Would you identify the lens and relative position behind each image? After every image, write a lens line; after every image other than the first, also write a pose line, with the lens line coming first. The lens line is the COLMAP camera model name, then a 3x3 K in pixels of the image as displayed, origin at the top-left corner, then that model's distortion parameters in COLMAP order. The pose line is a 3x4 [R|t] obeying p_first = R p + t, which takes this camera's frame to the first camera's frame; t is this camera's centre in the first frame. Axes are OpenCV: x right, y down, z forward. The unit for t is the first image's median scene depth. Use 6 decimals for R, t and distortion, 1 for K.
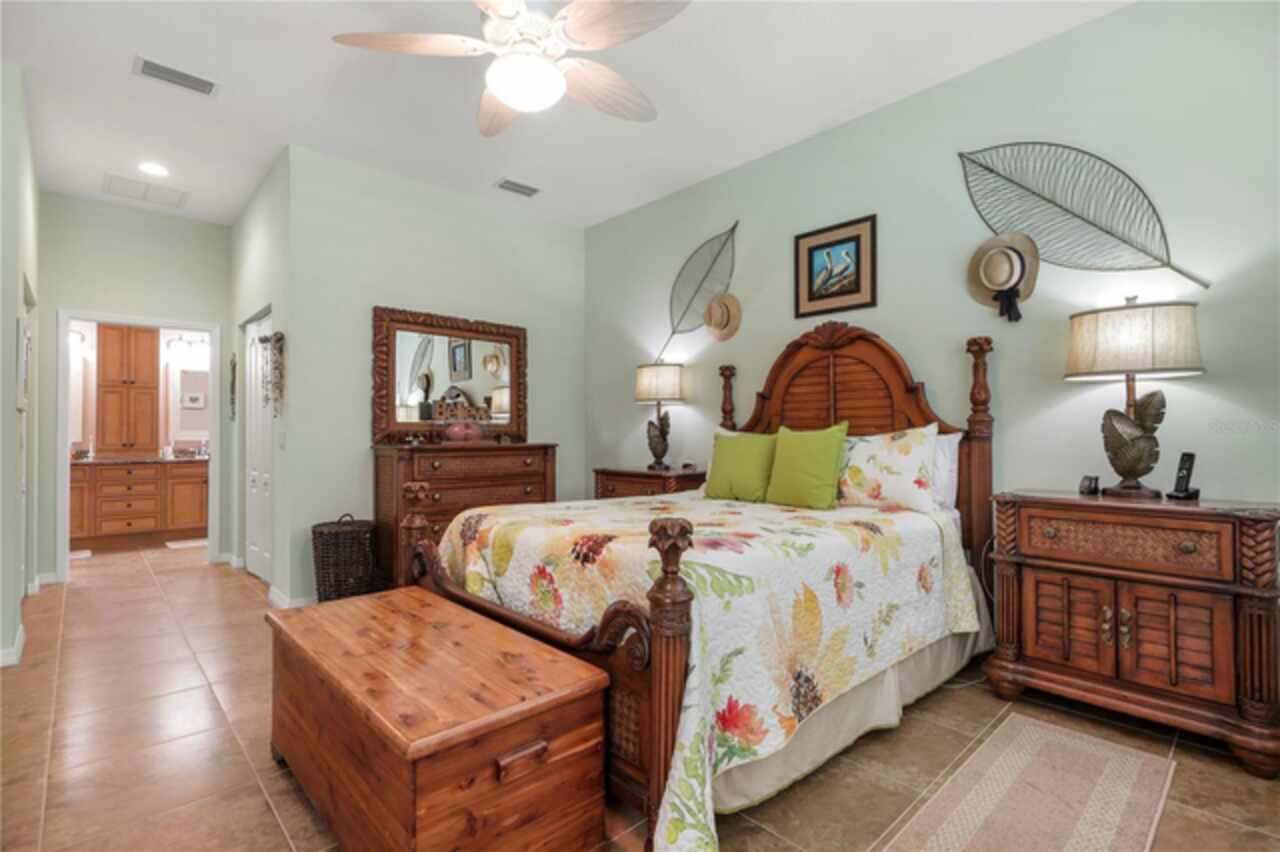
lens RADIAL K [[601.6, 0, 639.4], [0, 601.6, 427.2], [0, 0, 1]] dist [-0.005388, -0.000732]
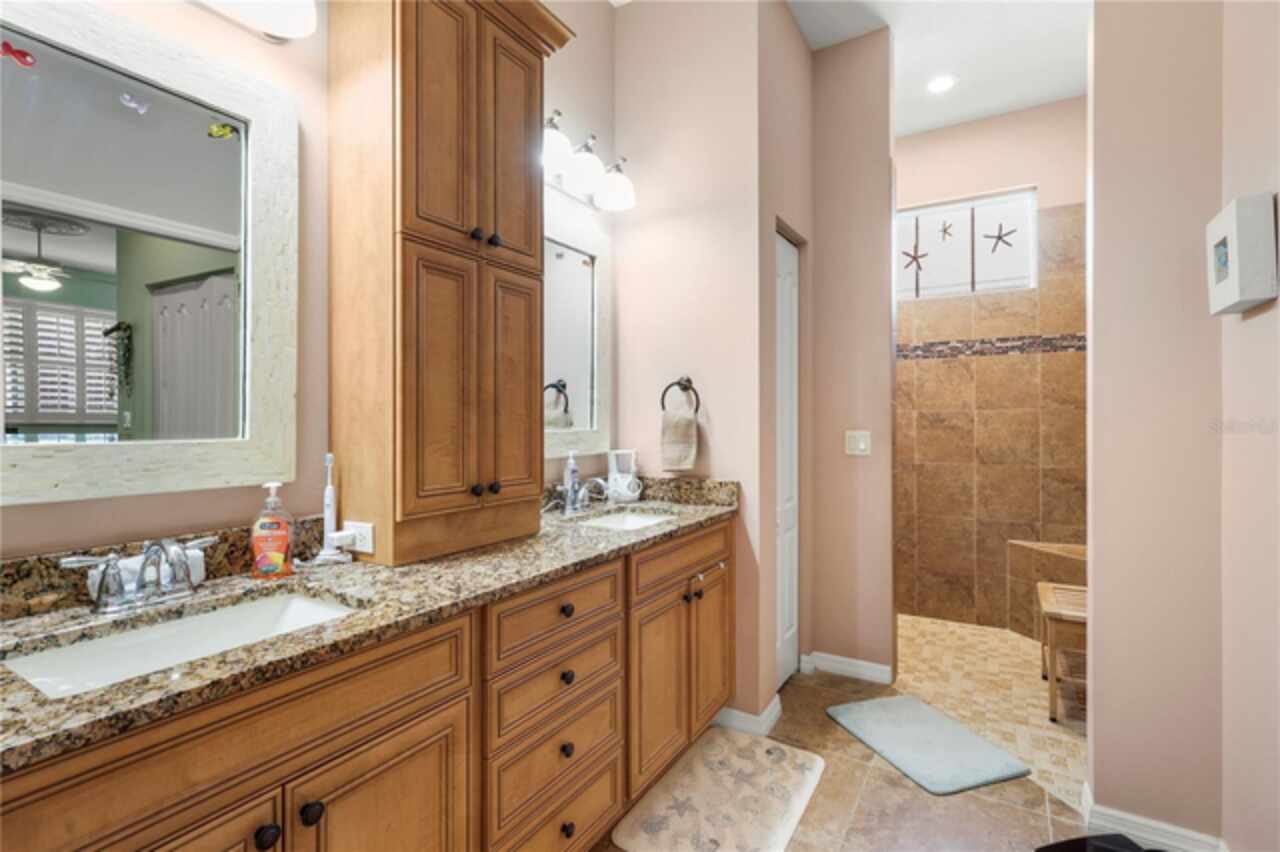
lens RADIAL K [[601.6, 0, 640.3], [0, 601.6, 421.6], [0, 0, 1]] dist [-0.005388, -0.000732]
pose [[0.961221, -0.001413, 0.275774, -0.862288], [-0.000827, 0.999968, 0.008006, -0.000912], [-0.275777, -0.007923, 0.961189, 0.745546]]
